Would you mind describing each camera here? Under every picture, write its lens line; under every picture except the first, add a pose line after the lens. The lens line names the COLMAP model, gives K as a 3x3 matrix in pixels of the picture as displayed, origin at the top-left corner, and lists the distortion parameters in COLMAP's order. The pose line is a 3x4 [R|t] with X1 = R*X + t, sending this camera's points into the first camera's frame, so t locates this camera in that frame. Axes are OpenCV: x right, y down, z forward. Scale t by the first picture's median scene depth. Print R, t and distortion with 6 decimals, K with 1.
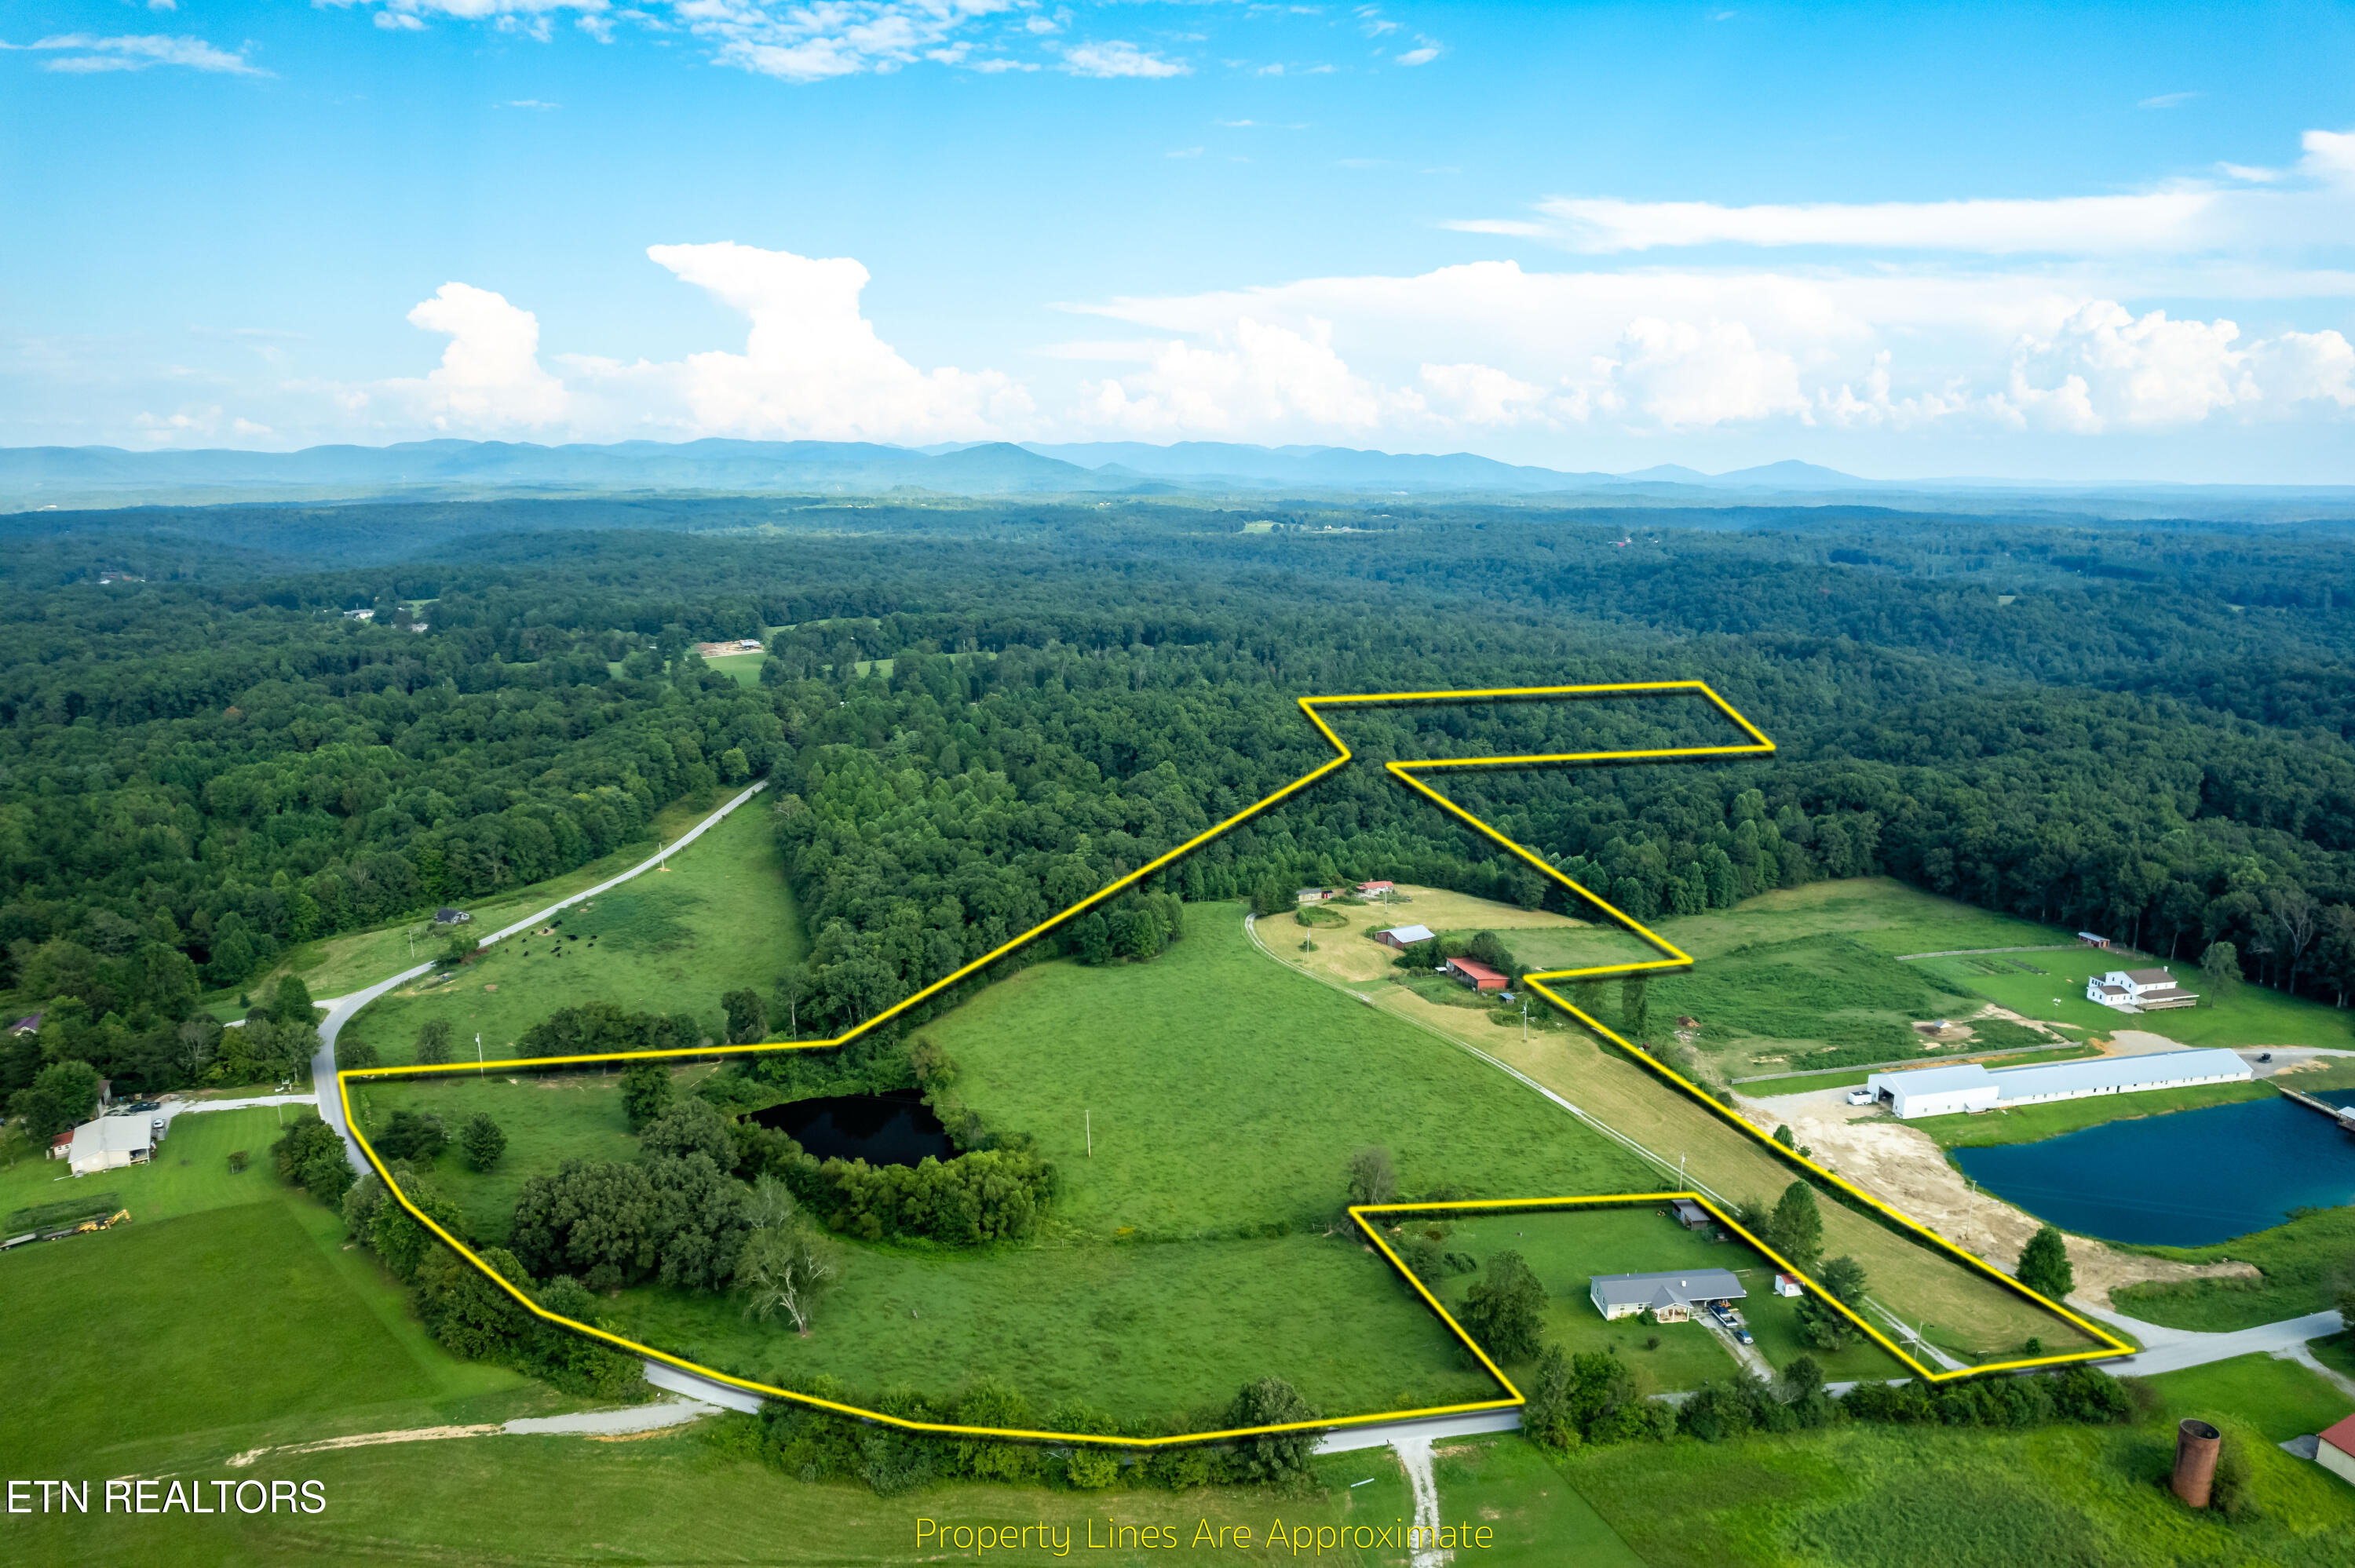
lens RADIAL K [[1513.6, 0, 1164.9], [0, 1513.6, 782.5], [0, 0, 1]] dist [-0.061708, 0.042363]
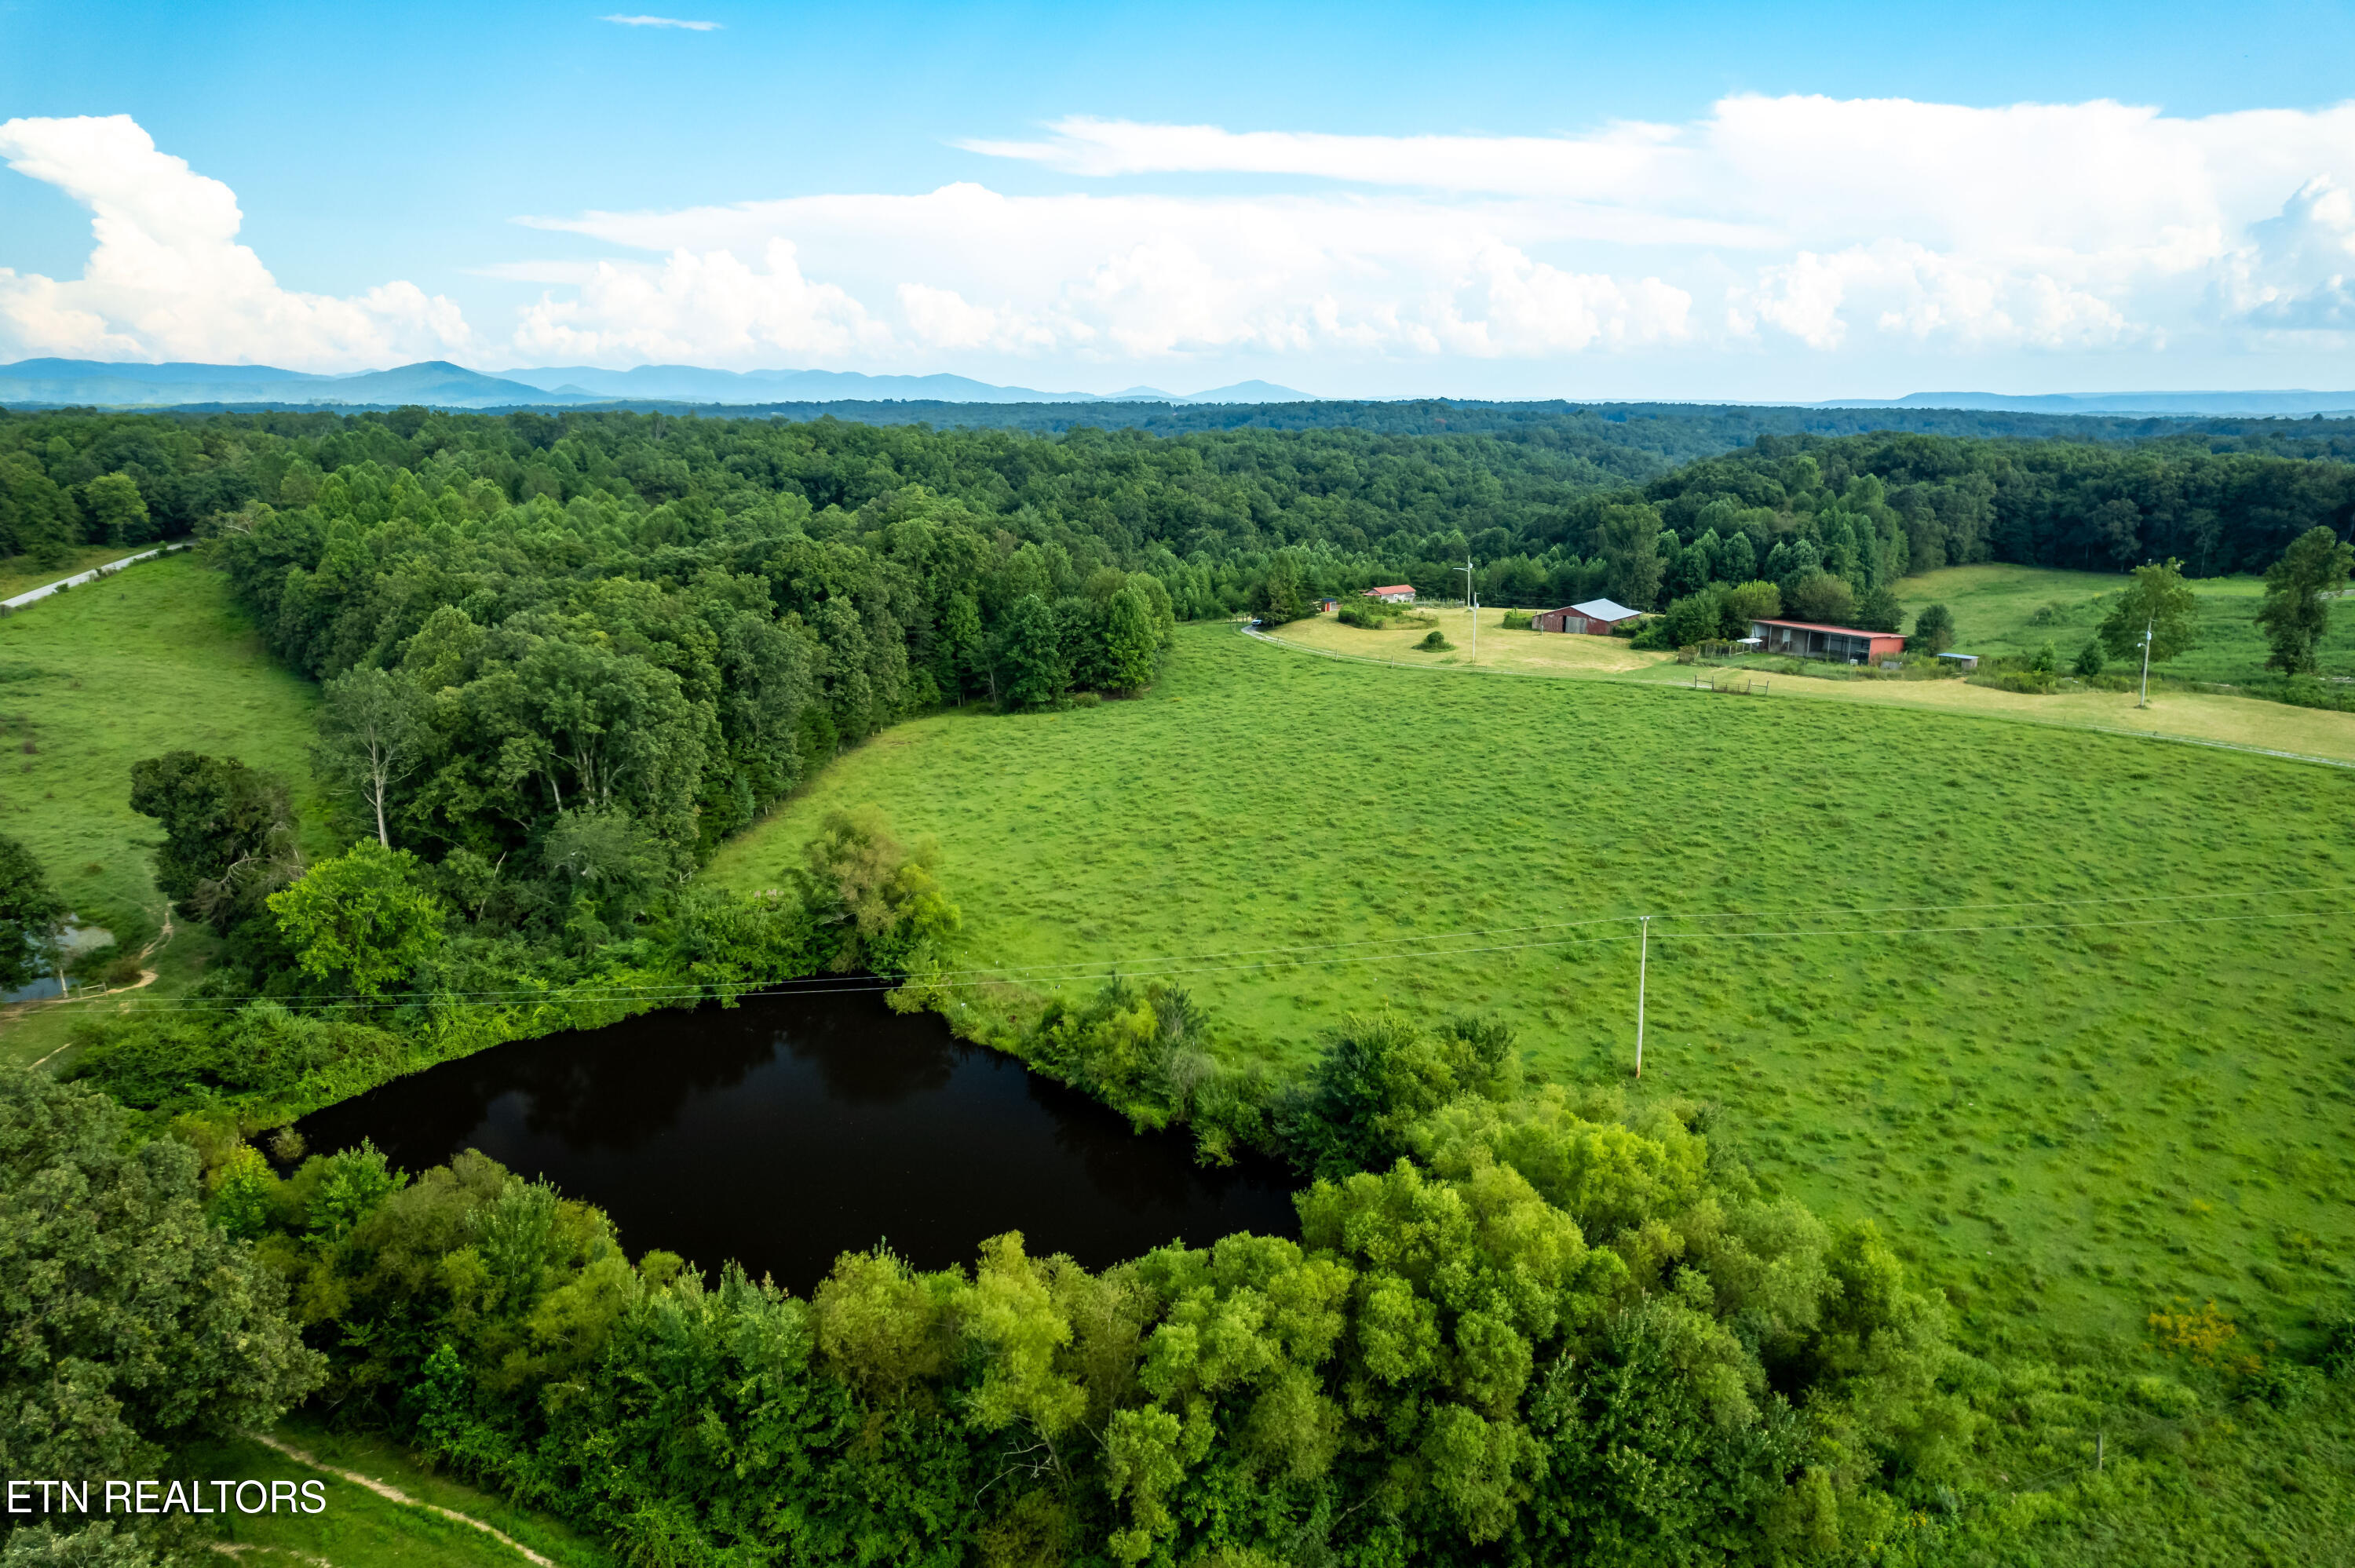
lens RADIAL K [[1521.6, 0, 1177.5], [0, 1521.6, 784.0], [0, 0, 1]] dist [-0.079391, 0.071947]
pose [[0.940720, -0.087816, 0.327618, -0.148329], [0.073598, 0.995739, 0.055571, 0.110543], [-0.331102, -0.028165, 0.943175, 0.494540]]
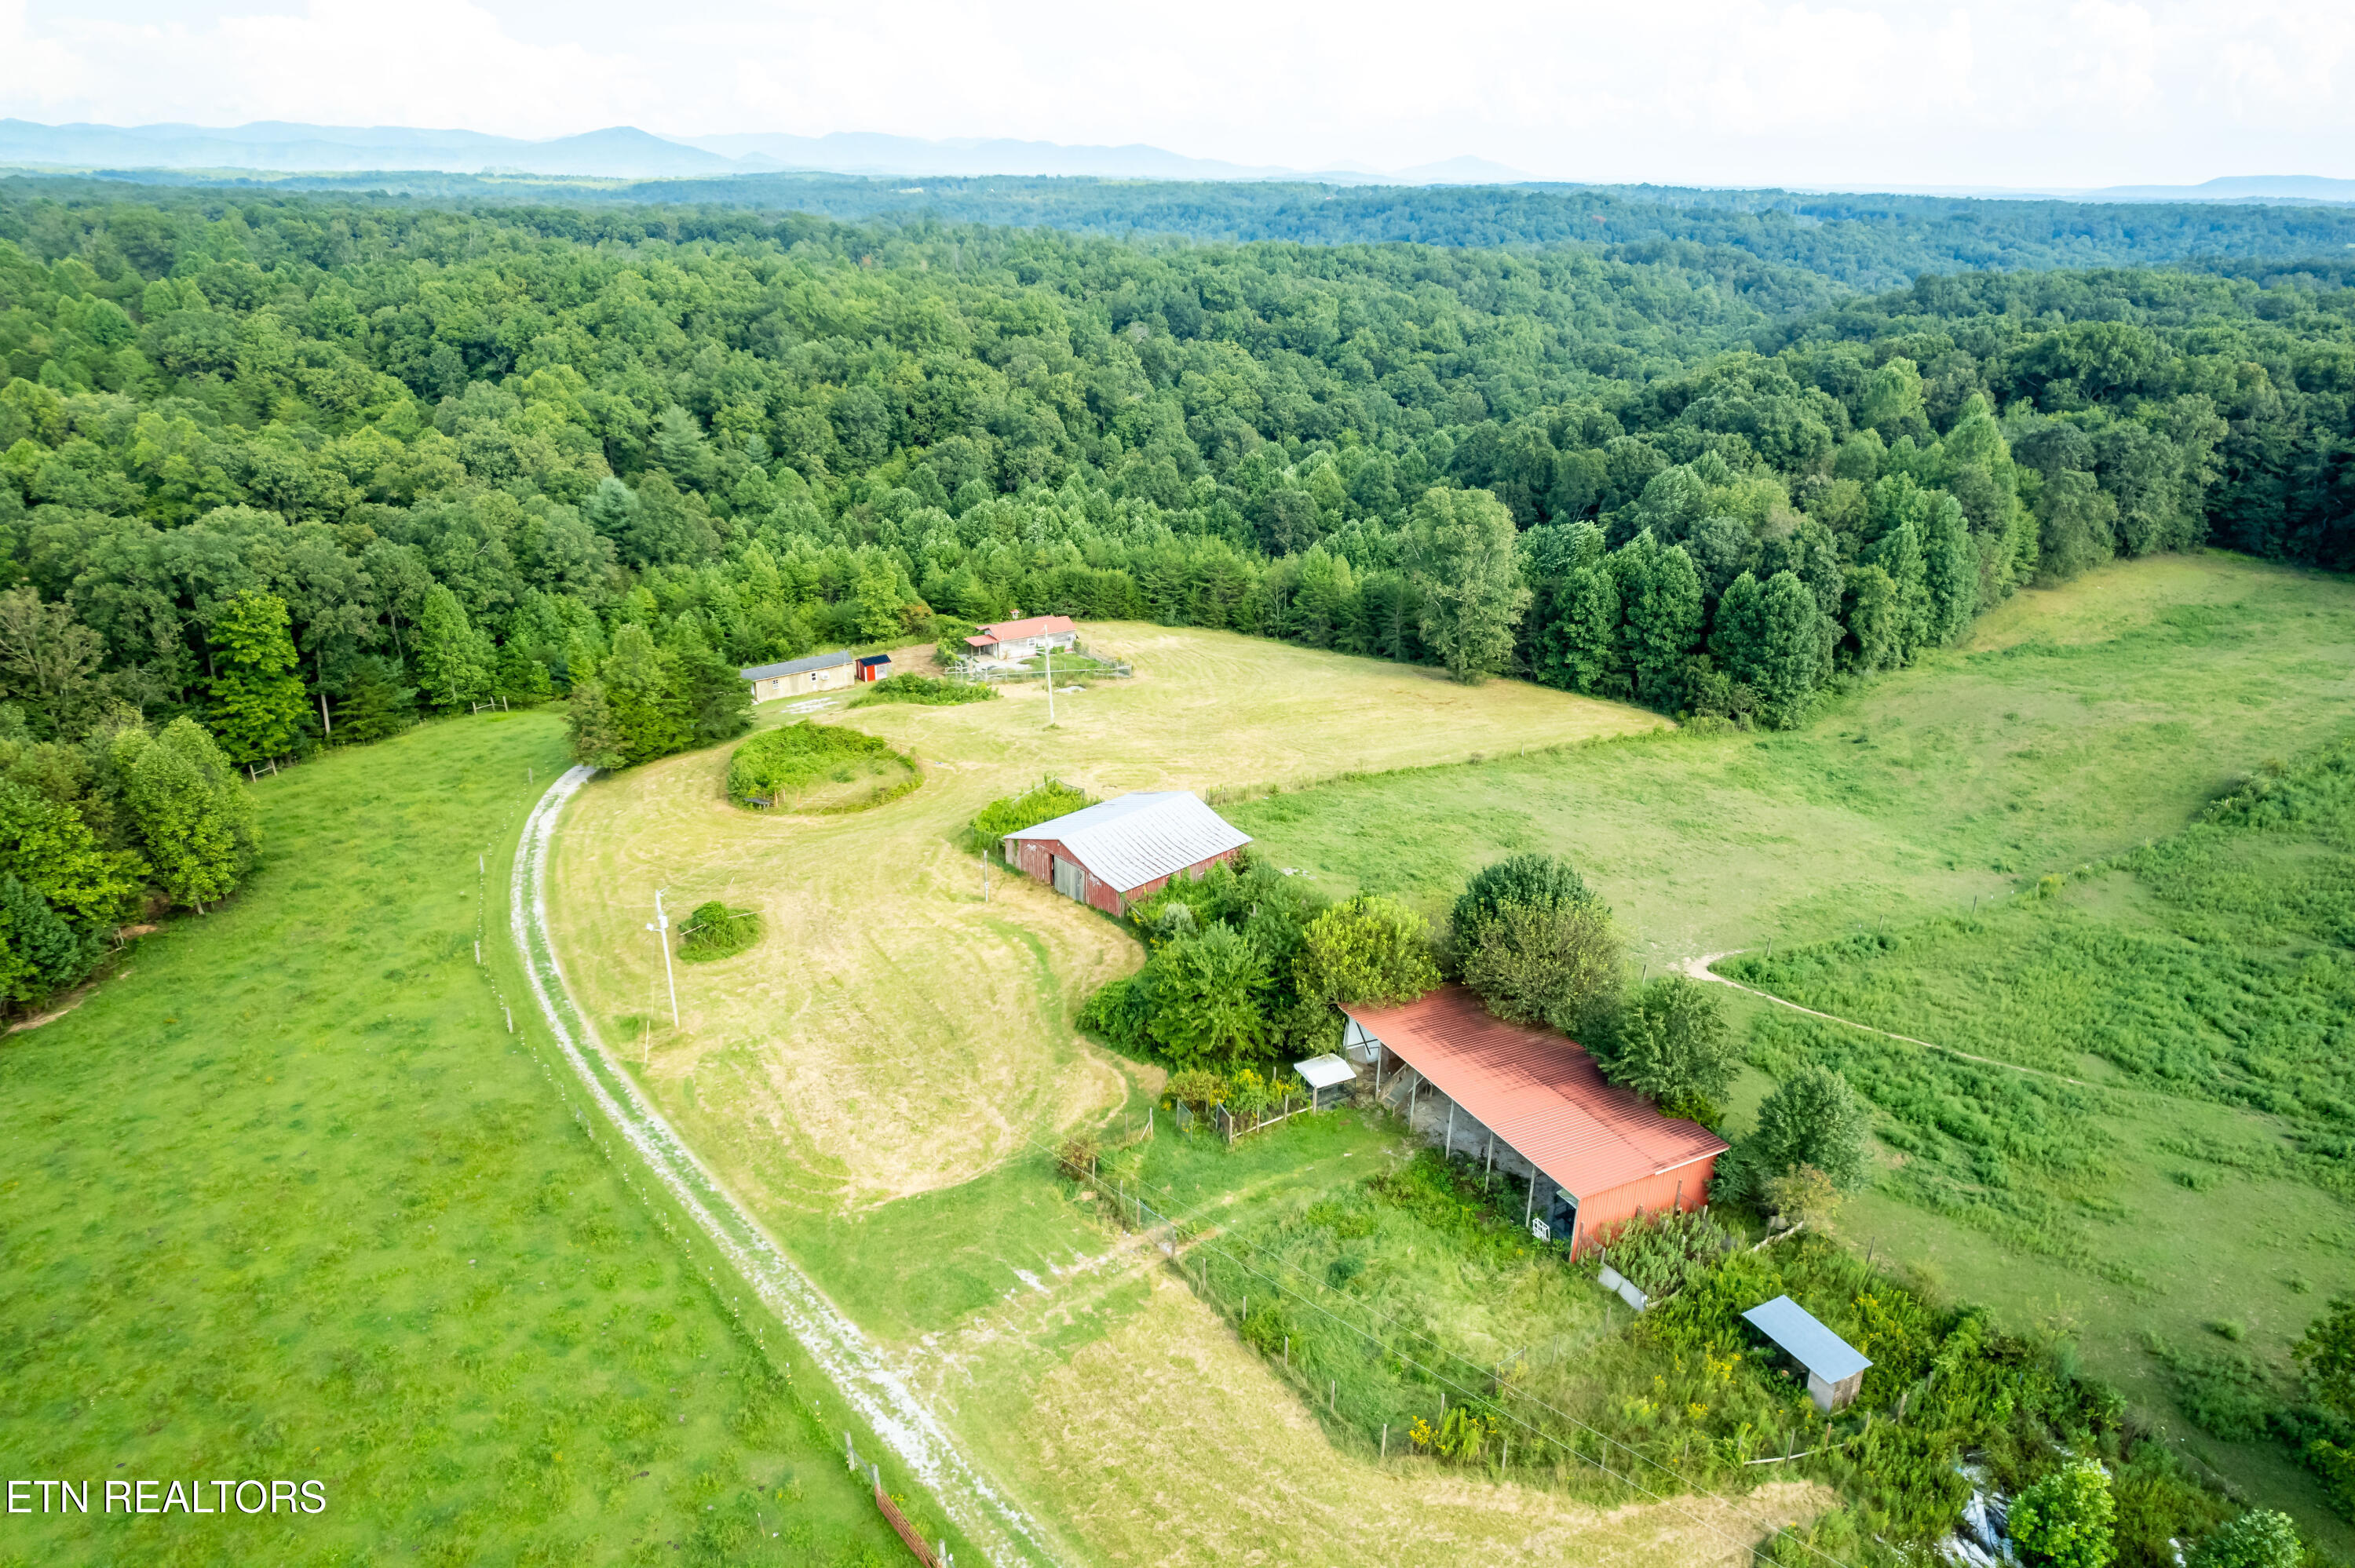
lens RADIAL K [[1513.6, 0, 1164.9], [0, 1513.6, 782.5], [0, 0, 1]] dist [-0.061708, 0.042363]
pose [[0.978387, -0.073237, 0.193376, 0.109098], [0.037044, 0.982127, 0.184536, 0.042502], [-0.203435, -0.173385, 0.963614, 0.702872]]
